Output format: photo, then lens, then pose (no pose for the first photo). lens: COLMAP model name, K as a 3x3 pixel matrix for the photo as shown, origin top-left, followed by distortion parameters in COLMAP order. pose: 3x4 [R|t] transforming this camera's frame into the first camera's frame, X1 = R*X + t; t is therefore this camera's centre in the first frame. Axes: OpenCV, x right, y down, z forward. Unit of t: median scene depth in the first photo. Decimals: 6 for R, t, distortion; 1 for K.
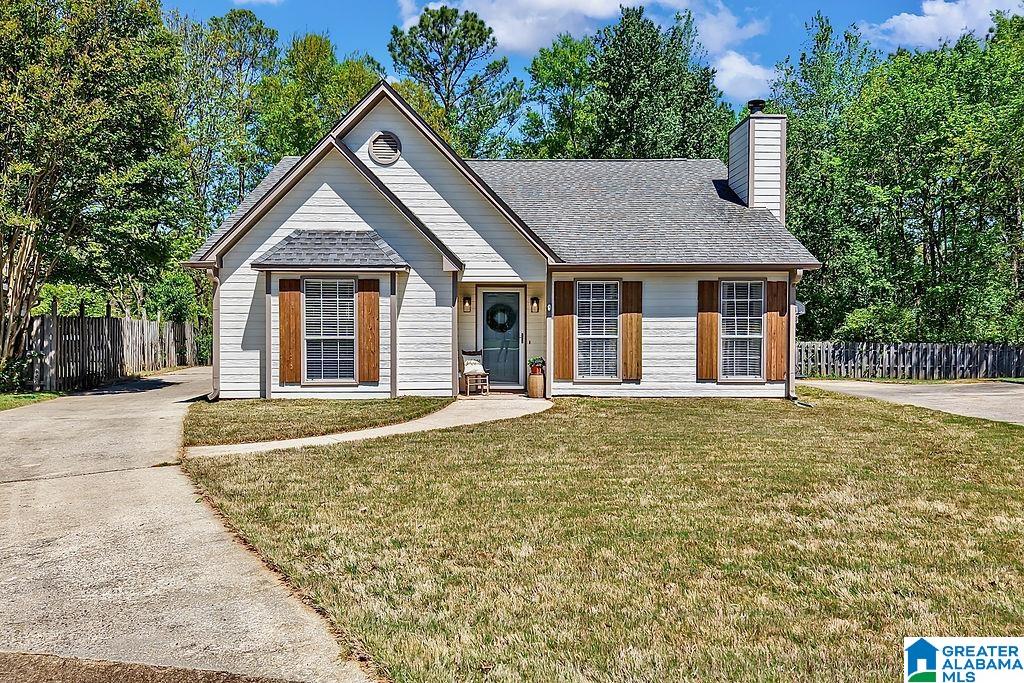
lens RADIAL K [[804.2, 0, 512.0], [0, 804.2, 341.5], [0, 0, 1]] dist [0.088173, -0.134693]
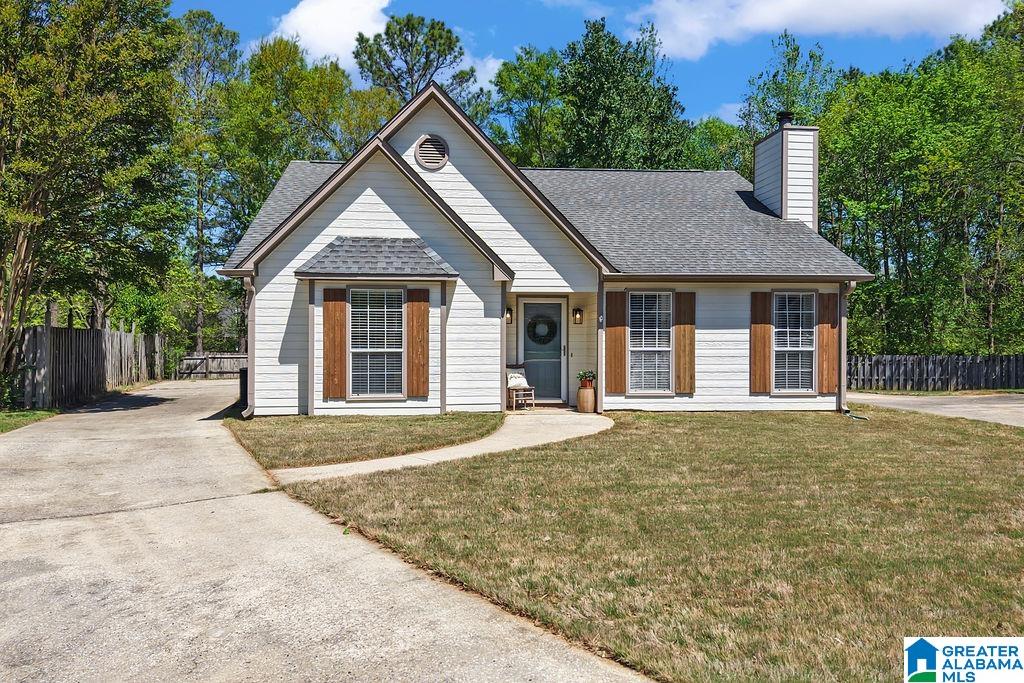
lens RADIAL K [[804.2, 0, 512.0], [0, 804.2, 341.5], [0, 0, 1]] dist [0.088173, -0.134693]
pose [[0.996882, 0.000174, 0.078900, -0.136659], [0.001014, 0.999887, -0.015019, -0.000700], [-0.078894, 0.015052, 0.996769, 0.043322]]
